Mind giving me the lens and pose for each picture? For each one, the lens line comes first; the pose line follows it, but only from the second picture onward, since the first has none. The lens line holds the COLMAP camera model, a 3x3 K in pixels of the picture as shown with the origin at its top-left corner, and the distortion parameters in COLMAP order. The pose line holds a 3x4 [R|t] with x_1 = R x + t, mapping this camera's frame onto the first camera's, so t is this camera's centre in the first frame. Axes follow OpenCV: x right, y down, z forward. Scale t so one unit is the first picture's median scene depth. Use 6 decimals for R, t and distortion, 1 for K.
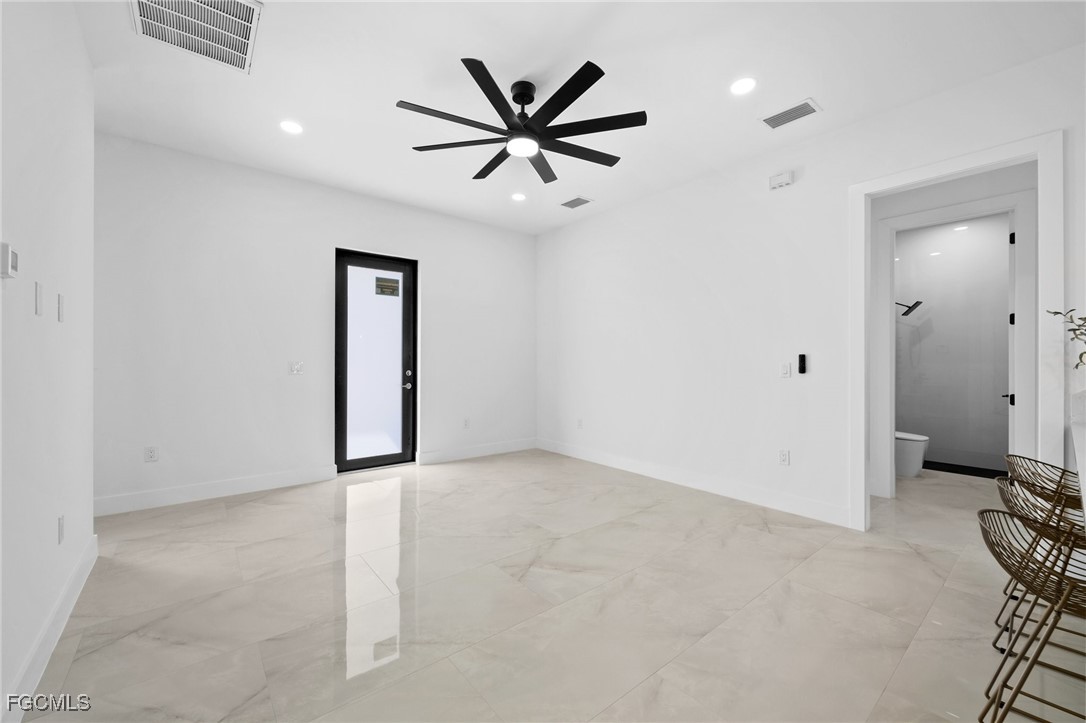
lens RADIAL K [[428.5, 0, 543.0], [0, 428.5, 361.5], [0, 0, 1]] dist [-0.001451, -0.000028]
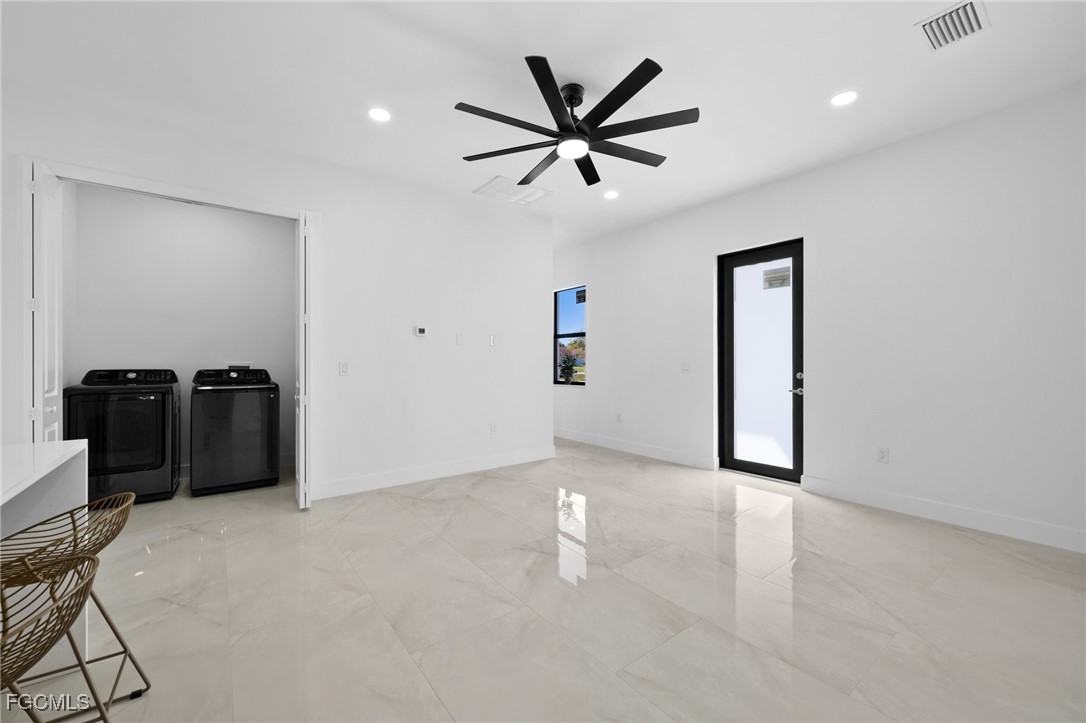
lens RADIAL K [[427.8, 0, 541.1], [0, 427.8, 357.6], [0, 0, 1]] dist [-0.002818, -0.000298]
pose [[-0.032399, -0.012731, -0.999394, 0.575140], [-0.002501, 0.999917, -0.012657, 0.003851], [0.999472, 0.002090, -0.032428, 0.572809]]
